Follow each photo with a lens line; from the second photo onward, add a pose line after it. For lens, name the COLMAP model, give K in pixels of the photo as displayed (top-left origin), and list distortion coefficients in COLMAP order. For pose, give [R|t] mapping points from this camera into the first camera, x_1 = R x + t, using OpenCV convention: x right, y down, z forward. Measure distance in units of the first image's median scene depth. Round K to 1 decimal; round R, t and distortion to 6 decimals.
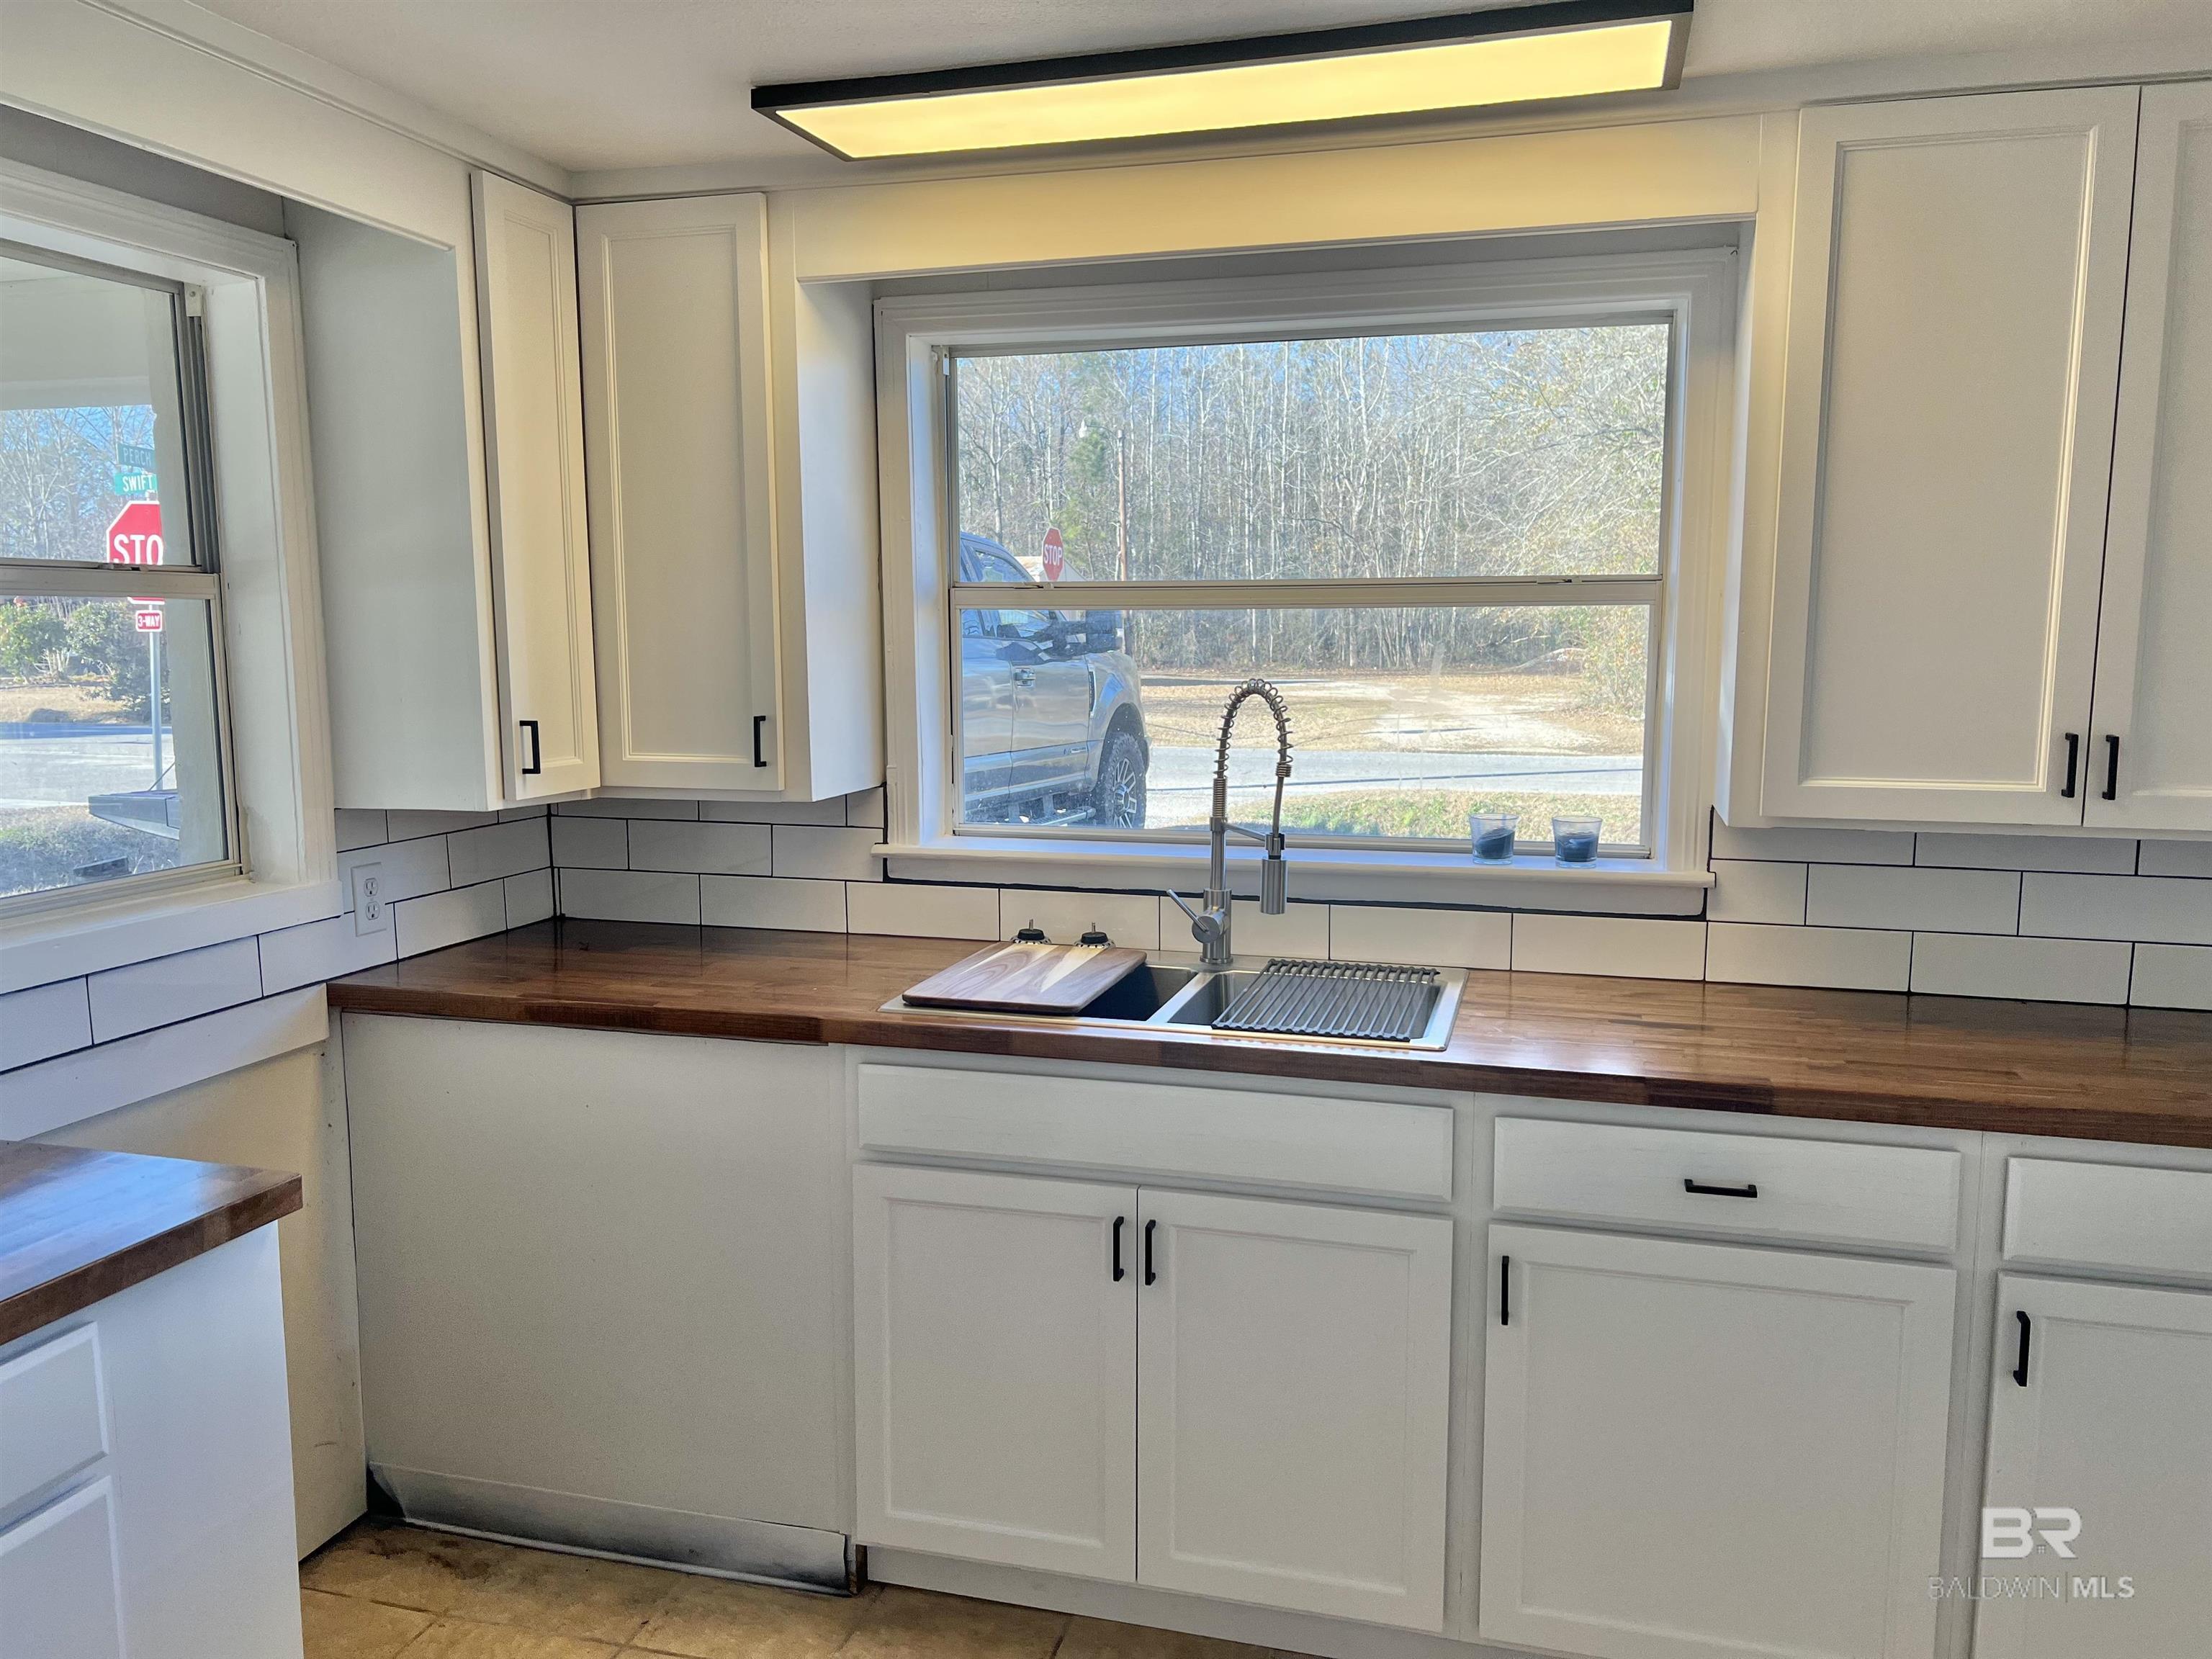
lens RADIAL K [[1667.8, 0, 1108.4], [0, 1667.8, 838.5], [0, 0, 1]] dist [0.043855, -0.052399]
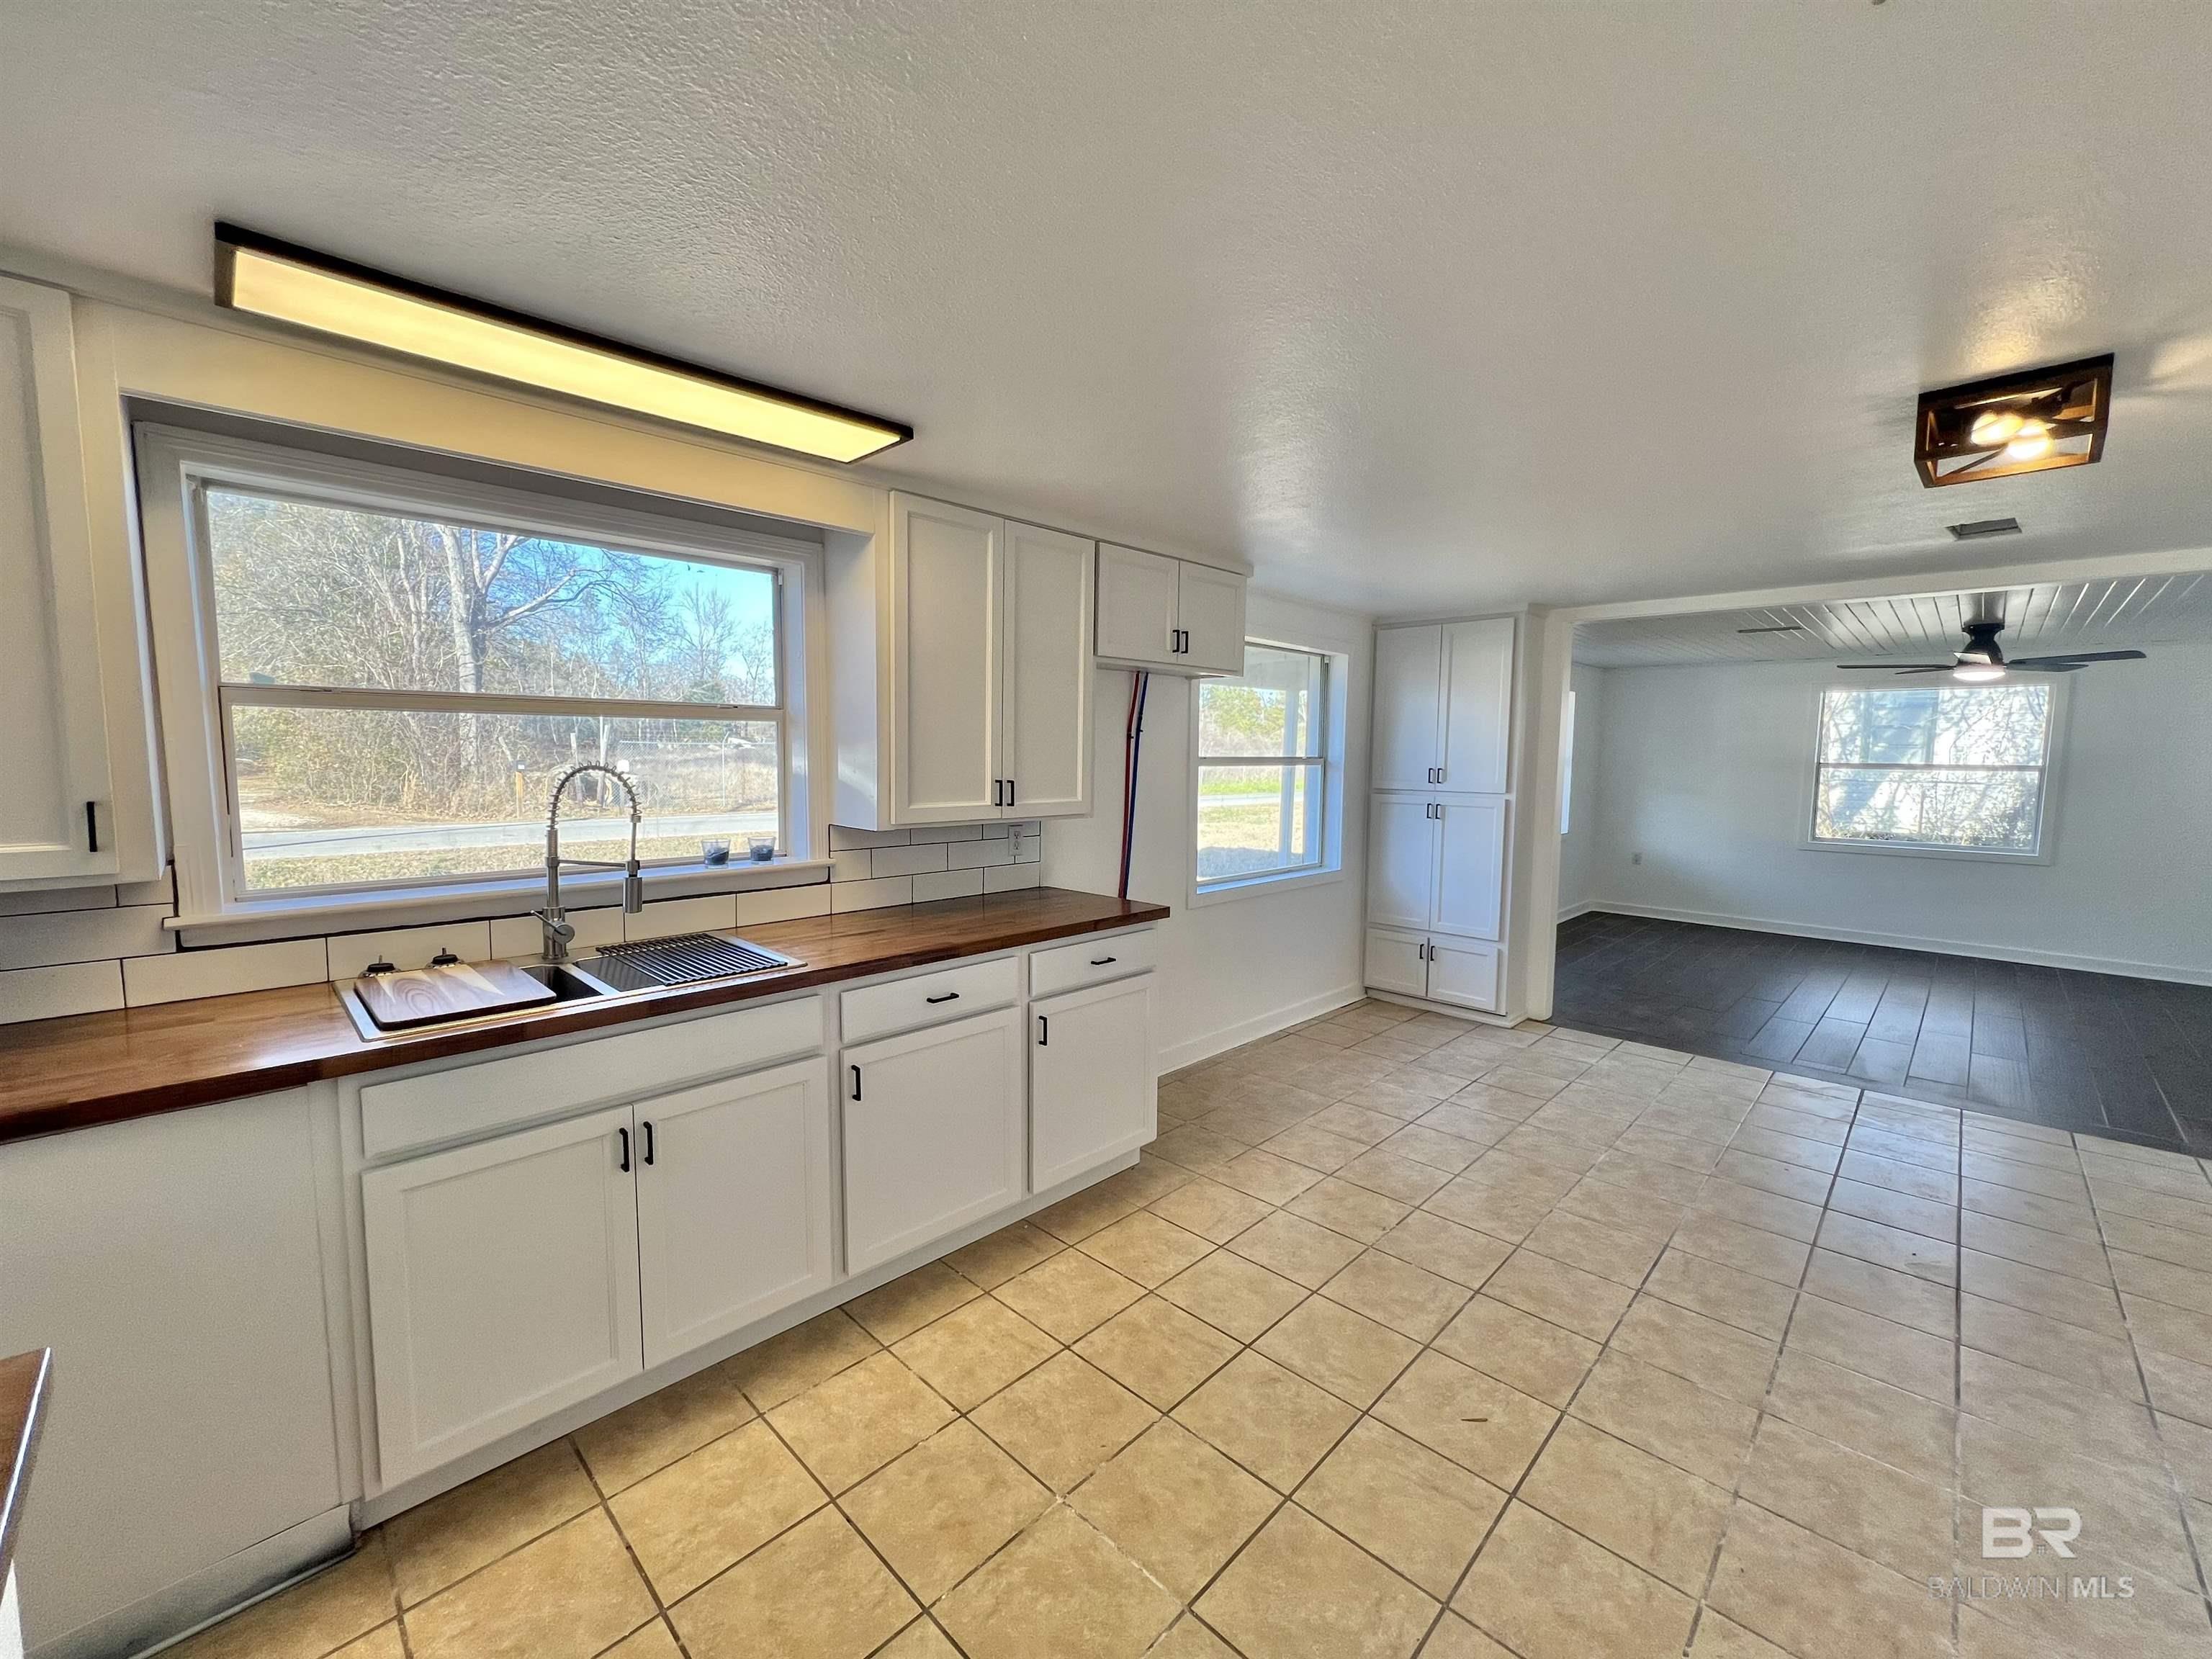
lens RADIAL K [[882.5, 0, 1104.3], [0, 882.5, 830.2], [0, 0, 1]] dist [-0.004886, 0.001042]
pose [[0.485509, -0.075215, 0.870990, -0.395087], [0.099593, 0.994565, 0.030371, -0.012003], [-0.868541, 0.071999, 0.490361, 0.217390]]
